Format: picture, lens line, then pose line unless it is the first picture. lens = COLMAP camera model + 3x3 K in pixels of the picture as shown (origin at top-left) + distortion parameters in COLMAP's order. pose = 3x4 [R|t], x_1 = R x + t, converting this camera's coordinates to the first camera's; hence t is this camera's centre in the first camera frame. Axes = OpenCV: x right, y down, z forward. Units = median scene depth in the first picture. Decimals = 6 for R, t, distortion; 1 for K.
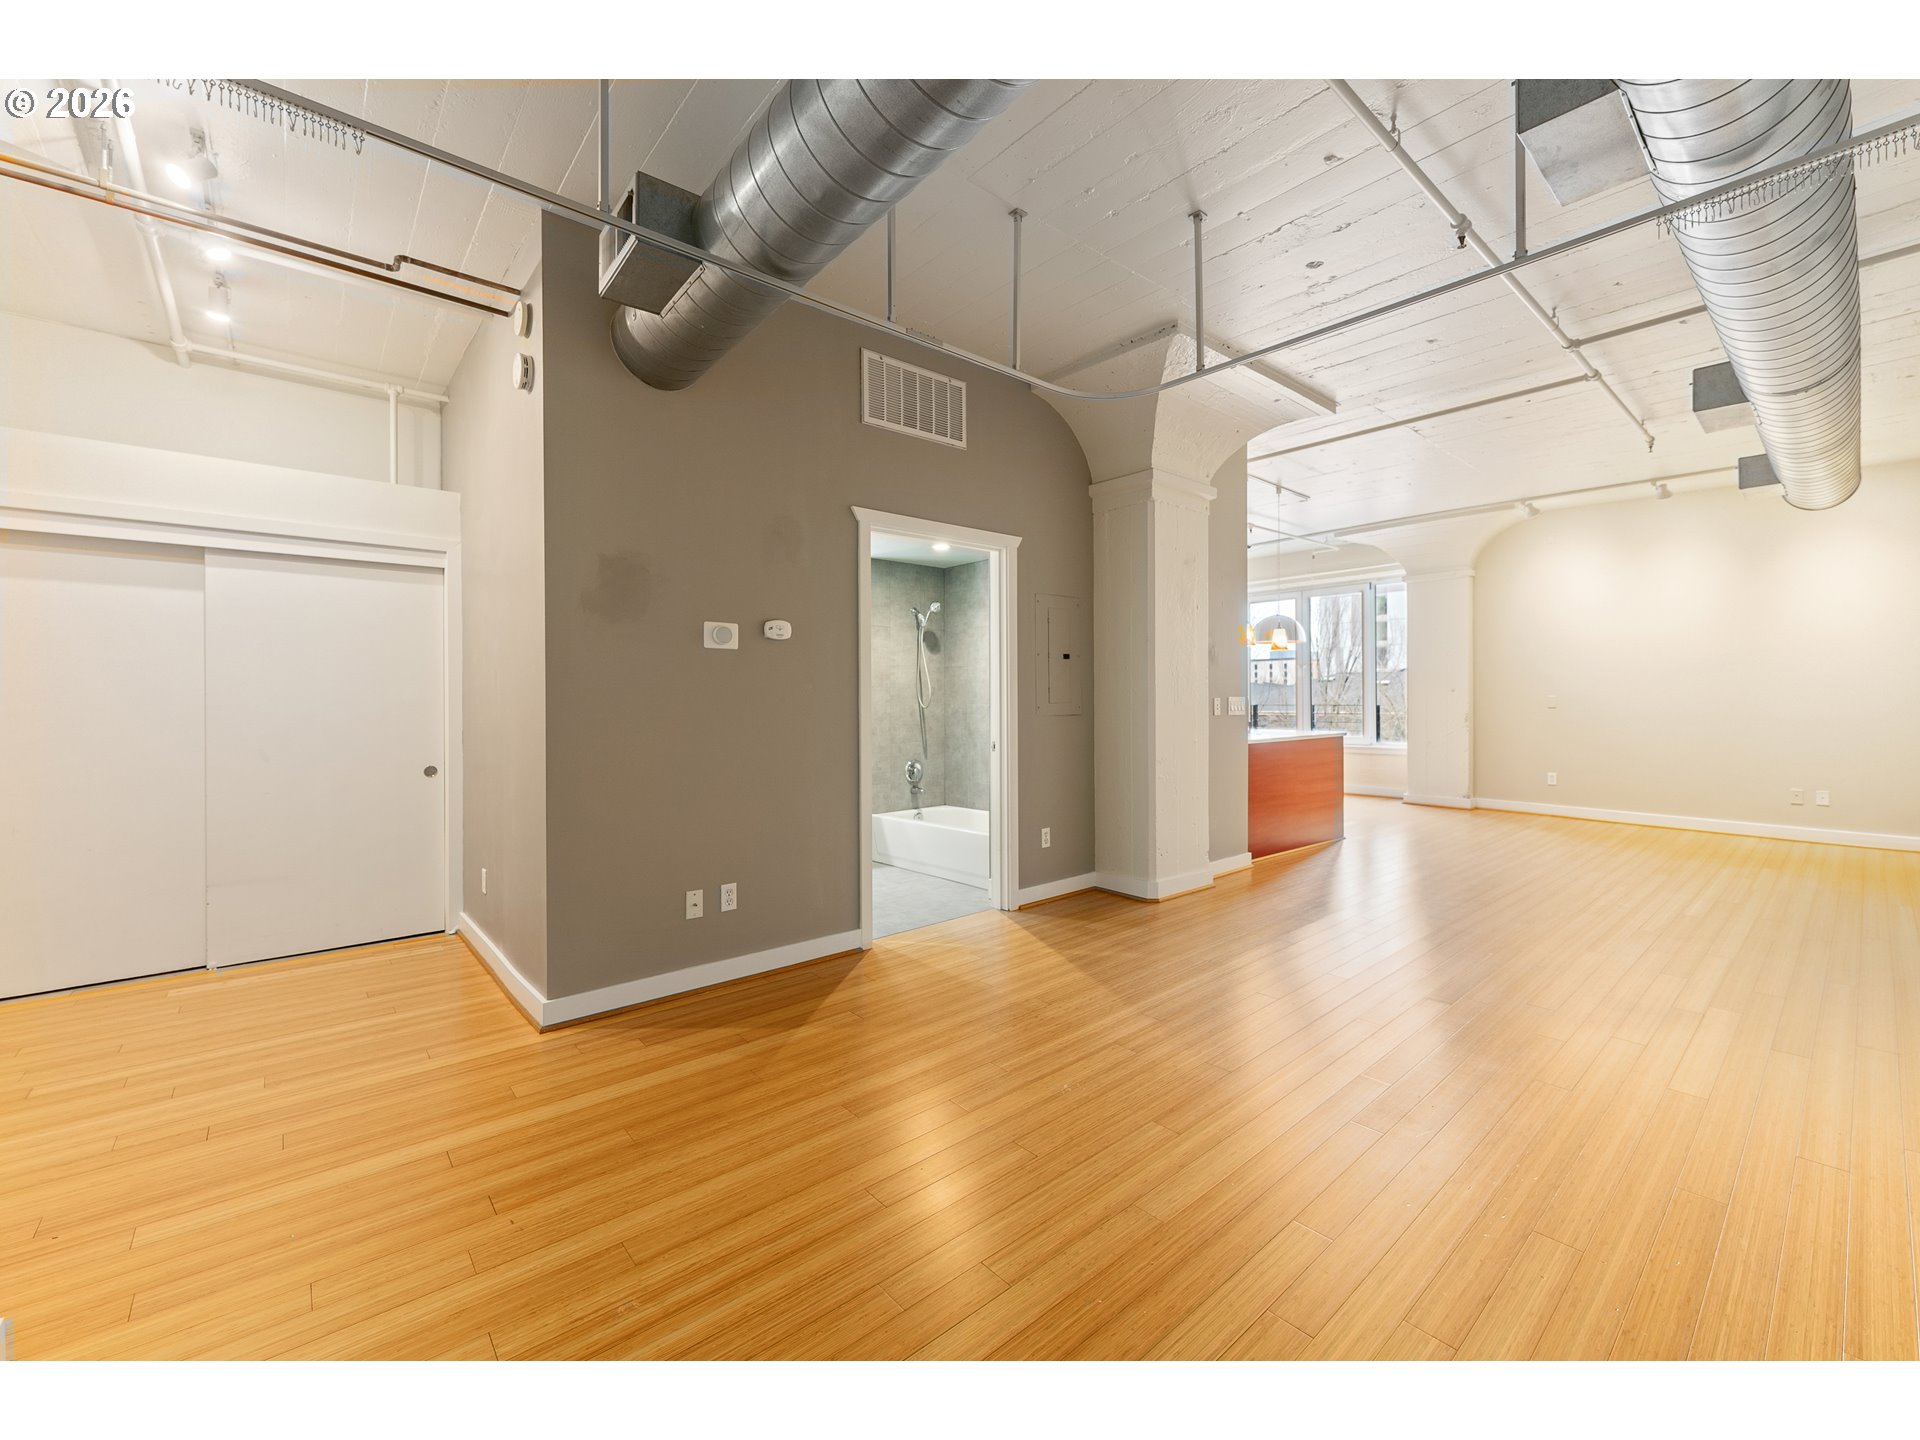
lens RADIAL K [[783.9, 0, 965.7], [0, 783.9, 705.7], [0, 0, 1]] dist [-0.000514, -0.000061]
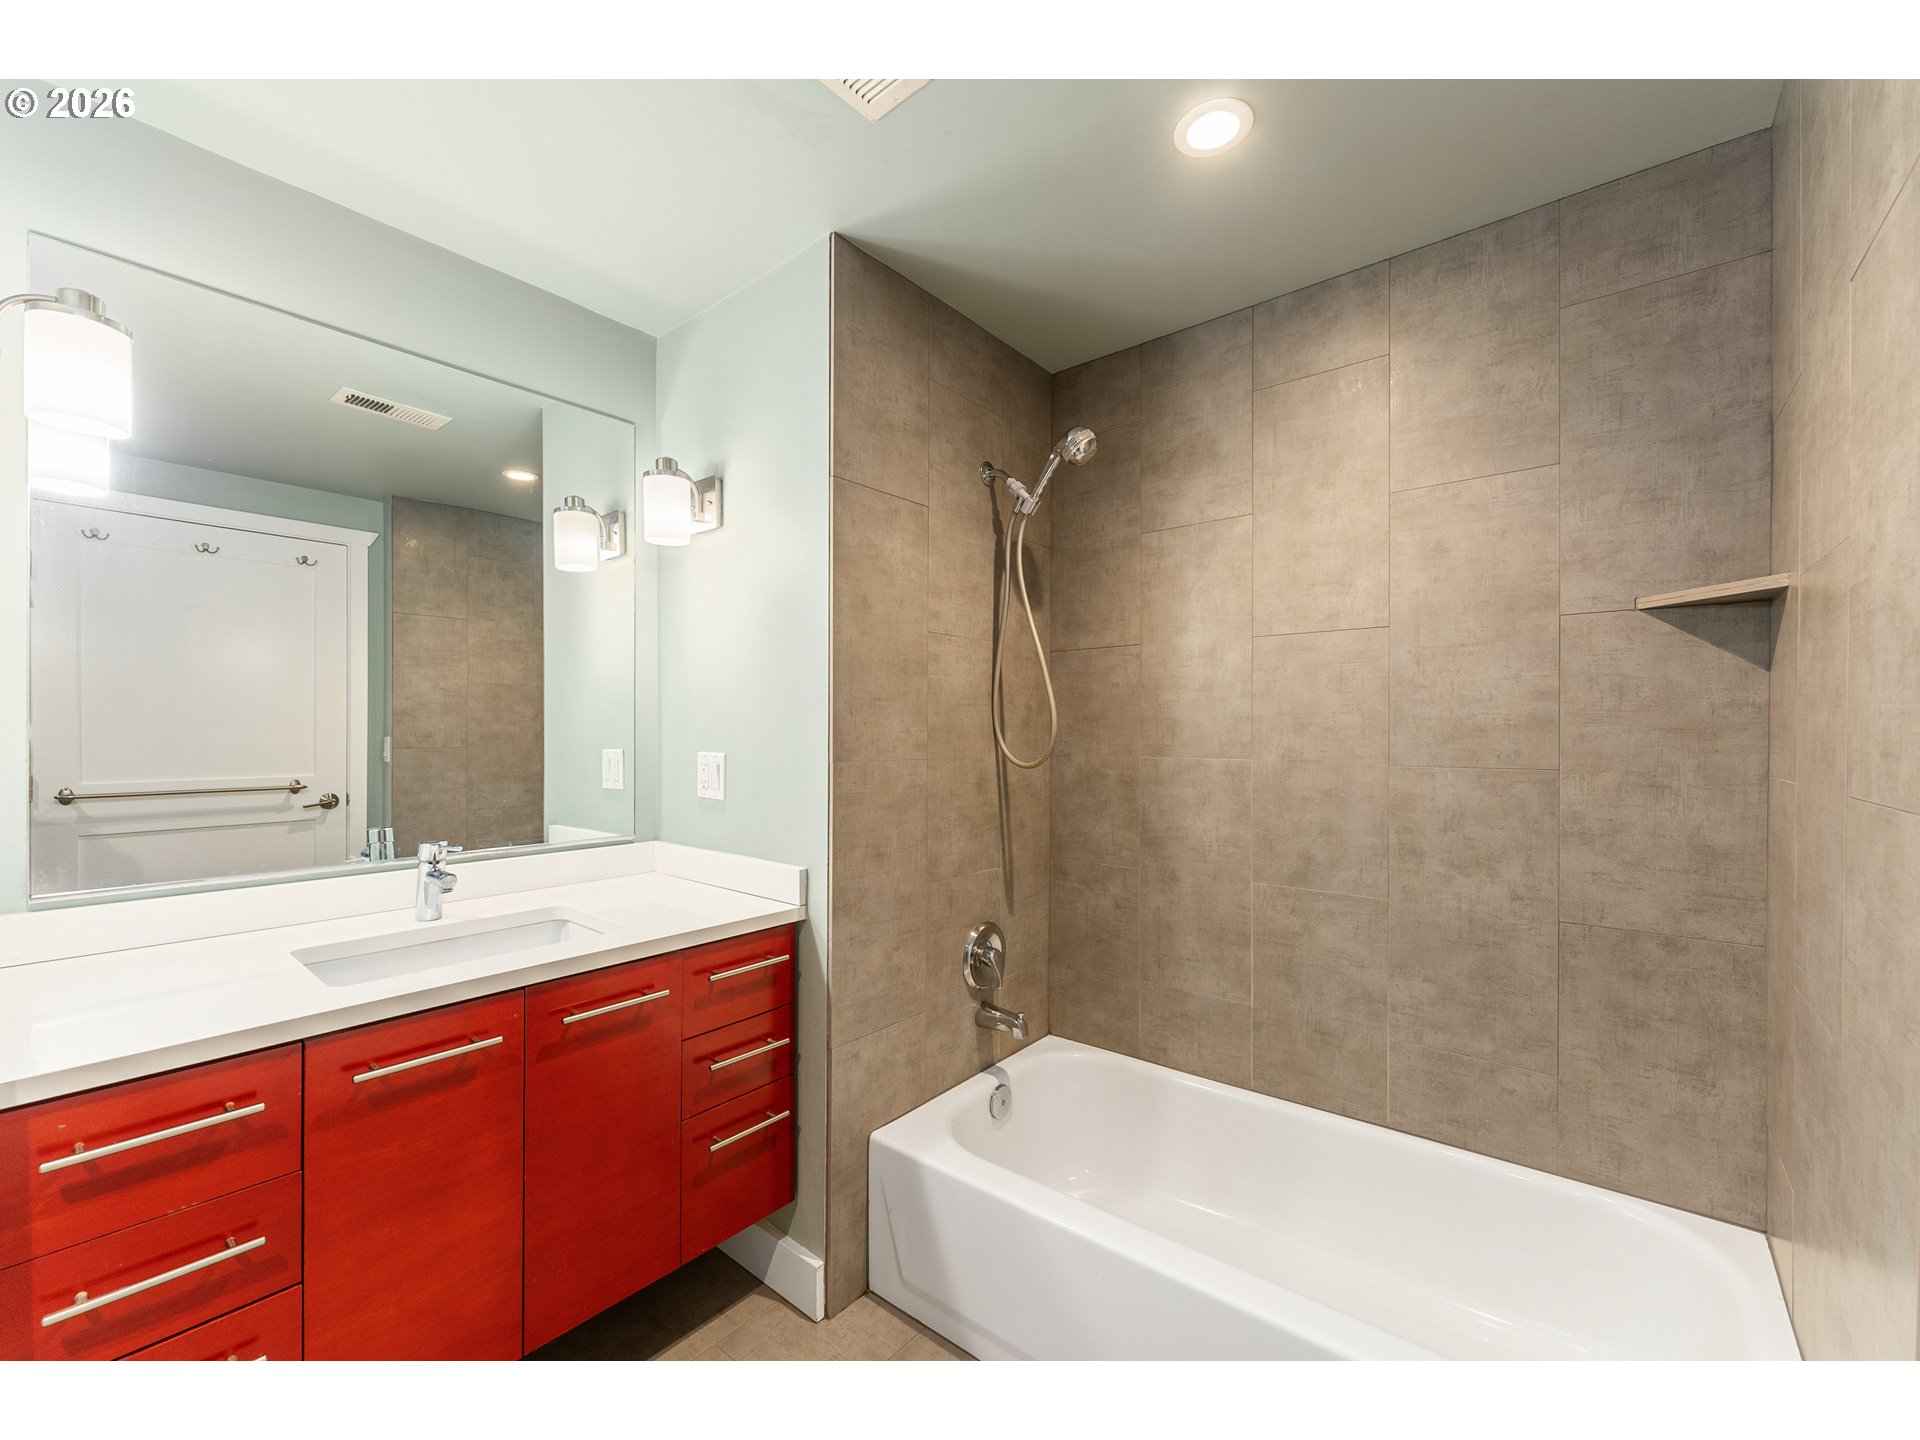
lens RADIAL K [[775.5, 0, 957.0], [0, 775.5, 737.5], [0, 0, 1]] dist [0.000609, -0.000090]
pose [[0.986945, 0.004356, 0.161000, -0.130740], [-0.004194, 0.999990, -0.001344, -0.008793], [-0.161005, 0.000651, 0.986953, 0.677702]]
